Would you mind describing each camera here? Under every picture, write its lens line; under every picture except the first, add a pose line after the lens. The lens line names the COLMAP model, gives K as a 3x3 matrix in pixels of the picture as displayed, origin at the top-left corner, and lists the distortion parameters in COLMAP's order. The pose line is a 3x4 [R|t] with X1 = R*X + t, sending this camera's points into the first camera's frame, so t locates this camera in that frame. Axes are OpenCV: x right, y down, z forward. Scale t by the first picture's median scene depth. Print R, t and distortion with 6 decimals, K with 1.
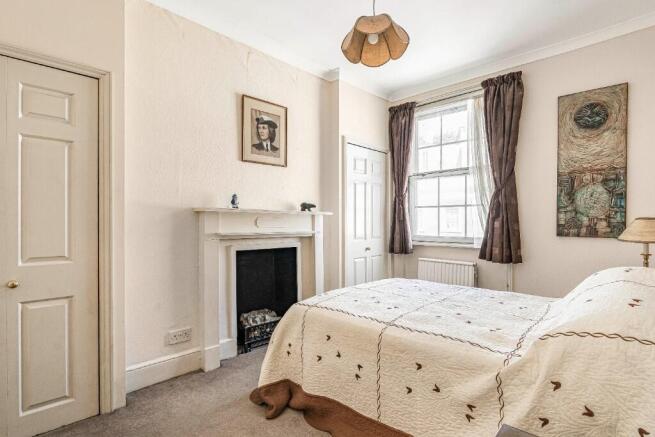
lens RADIAL K [[329.6, 0, 328.3], [0, 329.6, 223.7], [0, 0, 1]] dist [-0.002127, -0.000275]
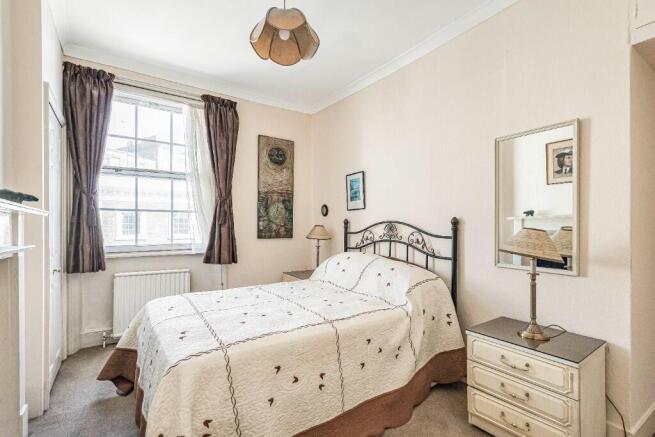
lens RADIAL K [[305.5, 0, 328.1], [0, 305.5, 229.8], [0, 0, 1]] dist [0.015787, 0.000092]
pose [[0.203971, -0.008568, 0.978939, -0.466097], [0.009755, 0.999930, 0.006719, -0.002787], [-0.978928, 0.008180, 0.204041, 0.466991]]
